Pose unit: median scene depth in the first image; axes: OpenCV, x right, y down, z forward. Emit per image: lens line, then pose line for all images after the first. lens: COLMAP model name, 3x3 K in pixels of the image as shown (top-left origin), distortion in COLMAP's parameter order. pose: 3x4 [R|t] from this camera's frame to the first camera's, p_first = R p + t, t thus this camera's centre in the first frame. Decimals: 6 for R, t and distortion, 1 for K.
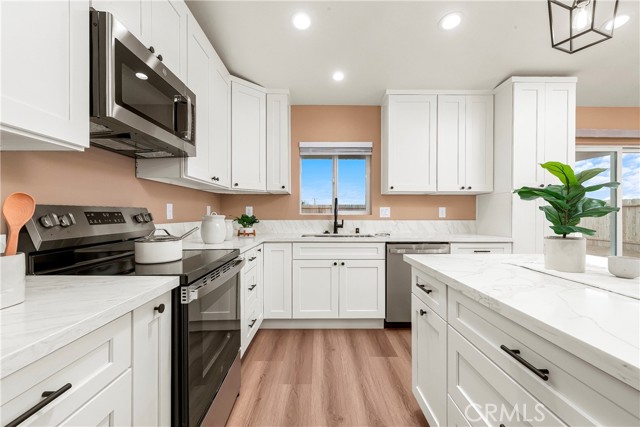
lens RADIAL K [[282.3, 0, 331.0], [0, 282.3, 214.8], [0, 0, 1]] dist [0.001459, 0.000098]
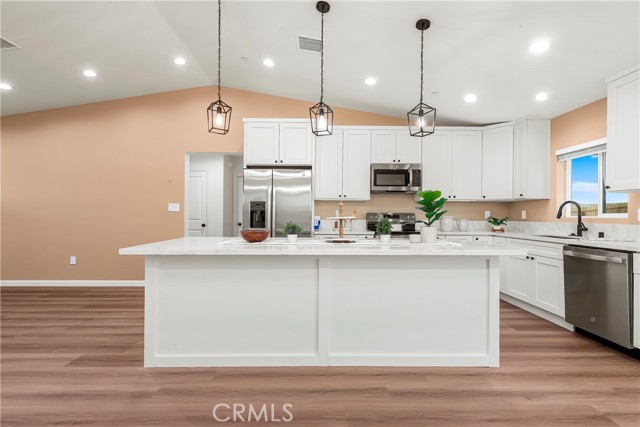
lens RADIAL K [[292.6, 0, 320.0], [0, 292.6, 213.5], [0, 0, 1]] dist [0.003596, 0.000304]
pose [[0.034013, -0.005020, -0.999409, 1.111707], [-0.013345, 0.999896, -0.005477, 0.003367], [0.999332, 0.013524, 0.033942, 0.056122]]
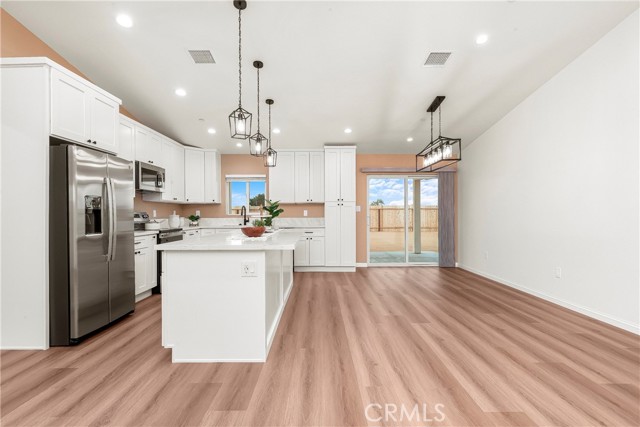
lens RADIAL K [[300.0, 0, 320.0], [0, 300.0, 213.5], [0, 0, 1]] dist [-0.001728, -0.000154]
pose [[0.999936, -0.006816, -0.009036, 0.567387], [0.006734, 0.999937, -0.008990, 0.012710], [0.009097, 0.008928, 0.999919, -1.022942]]
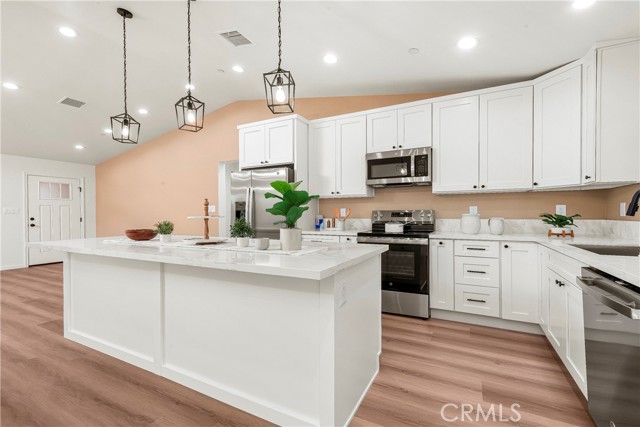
lens RADIAL K [[269.7, 0, 326.5], [0, 269.7, 213.7], [0, 0, 1]] dist [0.001861, 0.000445]
pose [[-0.438330, 0.001497, -0.898813, 0.794527], [-0.001351, 0.999996, 0.002325, -0.000592], [0.898813, 0.002234, -0.438327, 0.693588]]
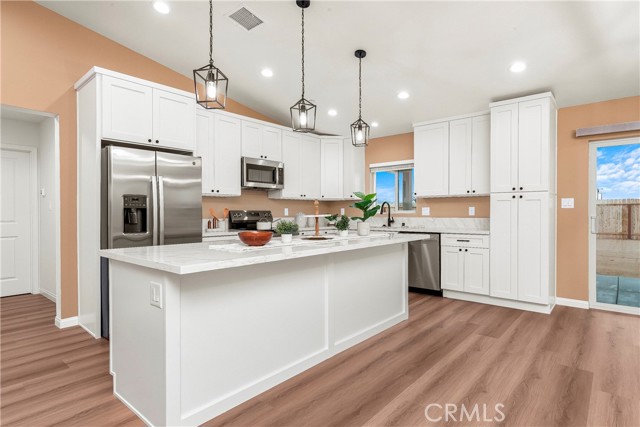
lens RADIAL K [[337.5, 0, 325.4], [0, 337.5, 213.9], [0, 0, 1]] dist [0.001222, 0.000294]
pose [[0.765489, -0.001656, -0.643447, 0.947069], [0.000312, 0.999998, -0.002202, 0.006836], [0.643449, 0.001485, 0.765488, -0.557498]]
